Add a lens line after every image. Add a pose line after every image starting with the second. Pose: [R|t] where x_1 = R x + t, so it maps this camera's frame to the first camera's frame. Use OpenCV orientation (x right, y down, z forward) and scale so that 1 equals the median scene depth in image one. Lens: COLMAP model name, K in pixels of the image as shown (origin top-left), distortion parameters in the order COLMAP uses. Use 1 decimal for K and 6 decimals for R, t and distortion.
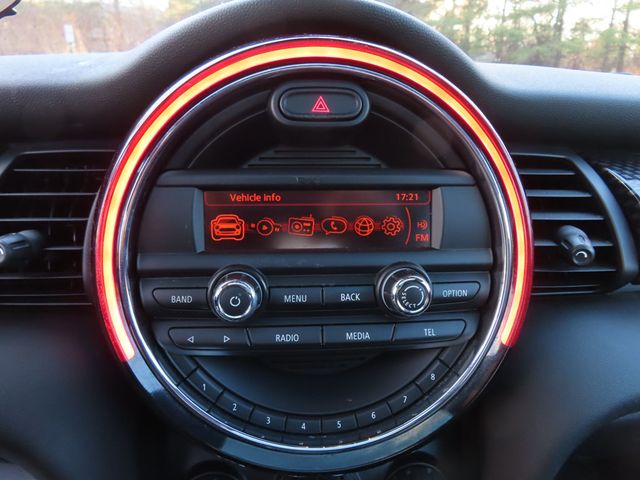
lens RADIAL K [[460.8, 0, 319.8], [0, 460.8, 240.0], [0, 0, 1]] dist [-0.003954, 0.003304]
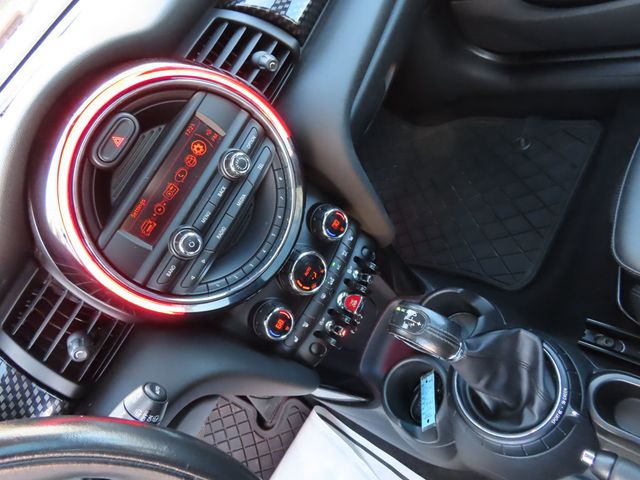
lens RADIAL K [[460.8, 0, 319.8], [0, 460.8, 240.0], [0, 0, 1]] dist [-0.003954, 0.003304]
pose [[0.520791, -0.842821, 0.135757, -0.136313], [0.739251, 0.524774, 0.422042, -0.247667], [-0.426948, -0.119437, 0.896354, -0.786046]]
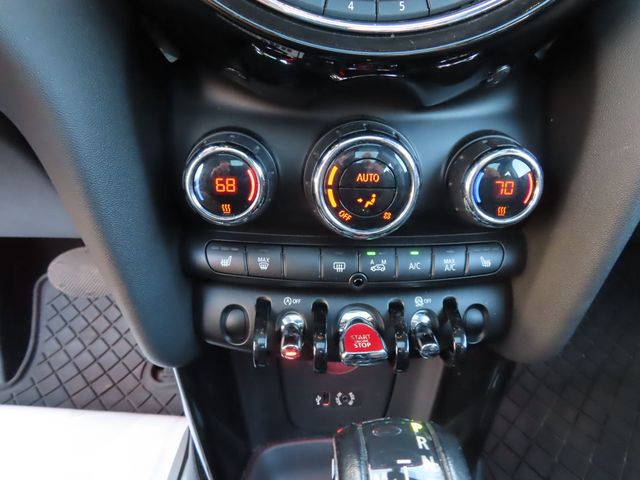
lens RADIAL K [[460.8, 0, 319.8], [0, 460.8, 240.0], [0, 0, 1]] dist [-0.003954, 0.003304]
pose [[0.997959, 0.021121, -0.060264, -0.033834], [-0.009978, 0.983700, 0.179542, 0.646045], [0.063073, -0.178574, 0.981903, 0.257468]]
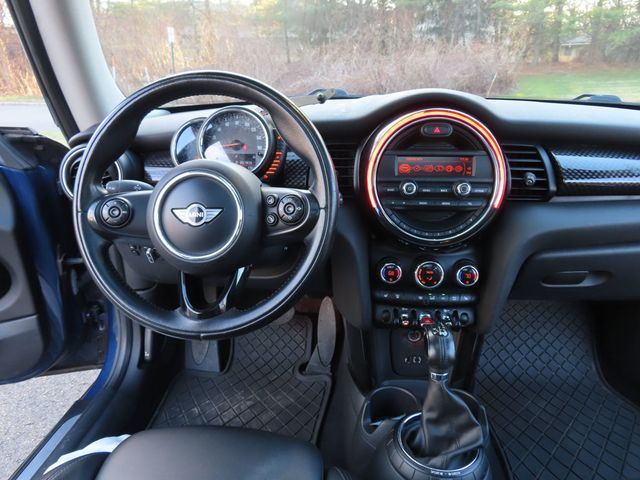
lens RADIAL K [[460.8, 0, 319.8], [0, 460.8, 240.0], [0, 0, 1]] dist [-0.003954, 0.003304]
pose [[0.987296, 0.031635, -0.155713, -0.266335], [-0.028463, 0.999340, 0.022561, 0.403845], [0.156324, -0.017842, 0.987545, -2.198562]]
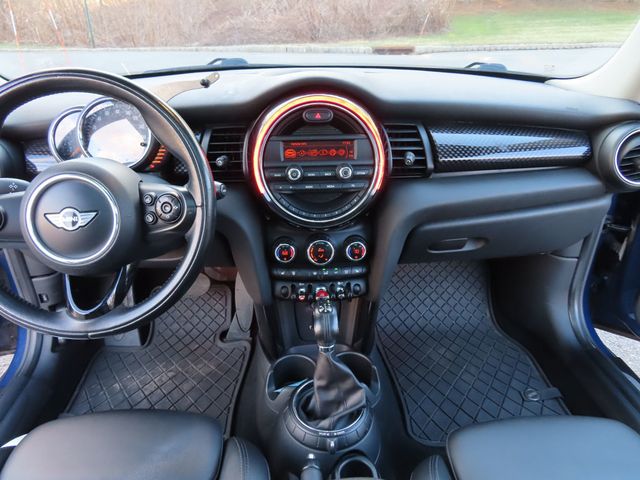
lens RADIAL K [[460.8, 0, 319.8], [0, 460.8, 240.0], [0, 0, 1]] dist [-0.003954, 0.003304]
pose [[0.999365, -0.009129, -0.034434, 0.113461], [0.013750, 0.990552, 0.136445, 0.135081], [0.032863, -0.136832, 0.990049, -2.279248]]
